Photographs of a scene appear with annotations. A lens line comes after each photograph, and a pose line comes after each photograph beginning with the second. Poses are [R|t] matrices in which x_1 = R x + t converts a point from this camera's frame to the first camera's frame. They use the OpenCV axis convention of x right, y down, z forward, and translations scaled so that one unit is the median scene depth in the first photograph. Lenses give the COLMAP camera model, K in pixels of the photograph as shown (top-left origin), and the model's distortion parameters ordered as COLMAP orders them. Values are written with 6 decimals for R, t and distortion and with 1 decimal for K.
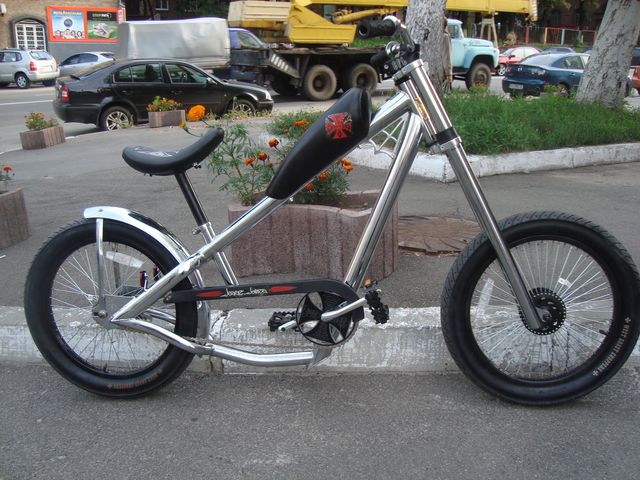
lens RADIAL K [[613.1, 0, 329.2], [0, 613.1, 256.2], [0, 0, 1]] dist [-0.130390, 0.000000]
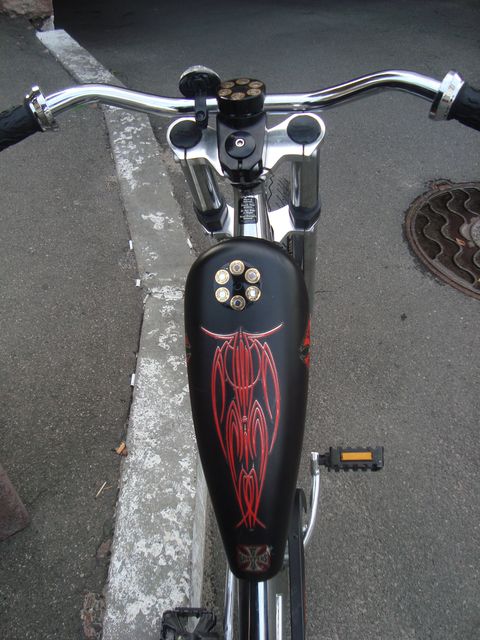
lens RADIAL K [[613.1, 0, 231.4], [0, 613.1, 342.4], [0, 0, 1]] dist [-0.130390, 0.000000]
pose [[-0.031218, -0.759070, 0.650260, -0.235077], [0.281629, 0.617538, 0.734392, -0.488934], [-0.959015, 0.206058, 0.194498, 0.861429]]
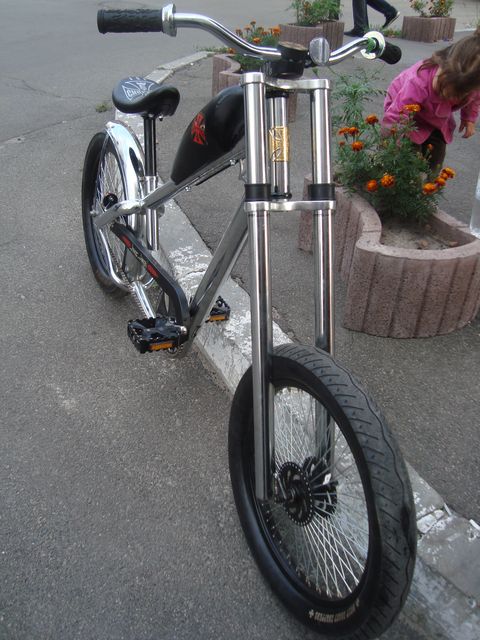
lens RADIAL K [[613.1, 0, 232.1], [0, 613.1, 318.2], [0, 0, 1]] dist [-0.130390, 0.000000]
pose [[0.507781, 0.552070, -0.661345, 0.625280], [-0.332927, 0.833791, 0.440400, -0.330076], [0.794555, -0.003447, 0.607182, 0.491202]]
